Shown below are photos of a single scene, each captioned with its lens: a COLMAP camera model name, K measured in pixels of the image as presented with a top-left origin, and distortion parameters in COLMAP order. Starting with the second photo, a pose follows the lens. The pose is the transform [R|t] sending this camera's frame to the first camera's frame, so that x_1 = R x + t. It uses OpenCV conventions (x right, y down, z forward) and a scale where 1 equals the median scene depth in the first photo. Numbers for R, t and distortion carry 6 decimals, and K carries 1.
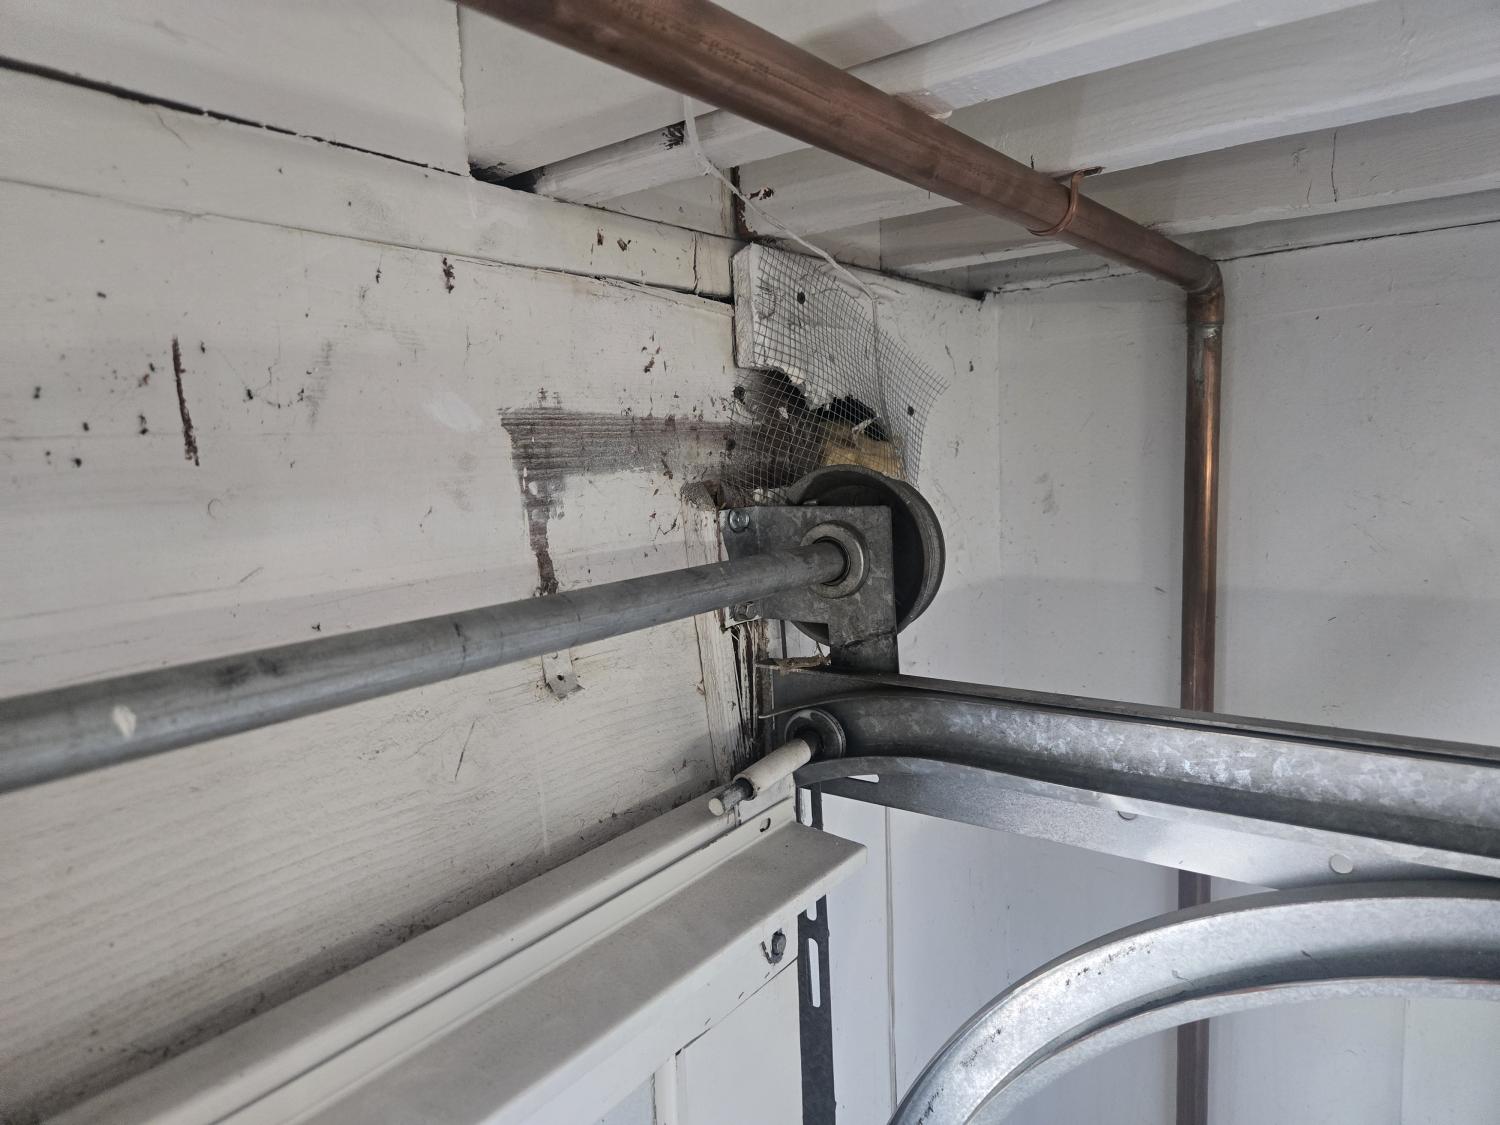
lens RADIAL K [[1021.6, 0, 756.6], [0, 1021.6, 569.9], [0, 0, 1]] dist [0.067284, -0.076476]
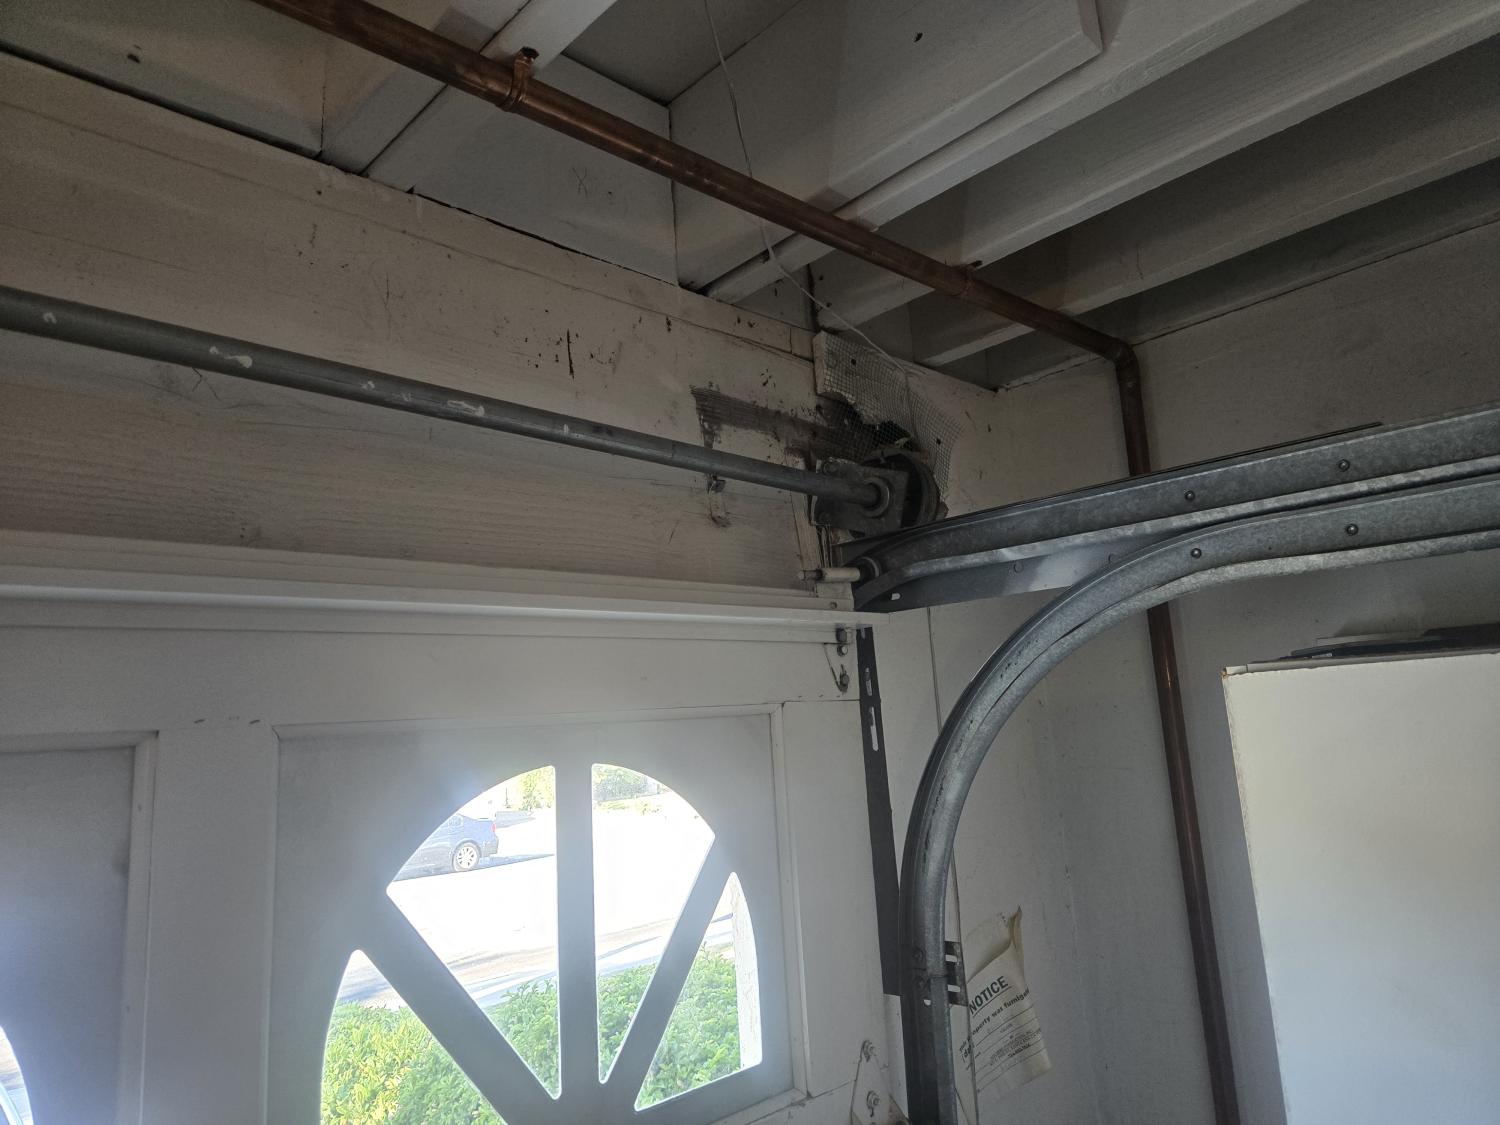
lens RADIAL K [[1029.8, 0, 775.3], [0, 1029.8, 565.3], [0, 0, 1]] dist [0.056568, -0.067178]
pose [[0.984226, -0.061477, -0.165890, 0.208354], [0.014230, 0.962153, -0.272138, 0.639753], [0.176342, 0.265484, 0.947851, -0.734522]]
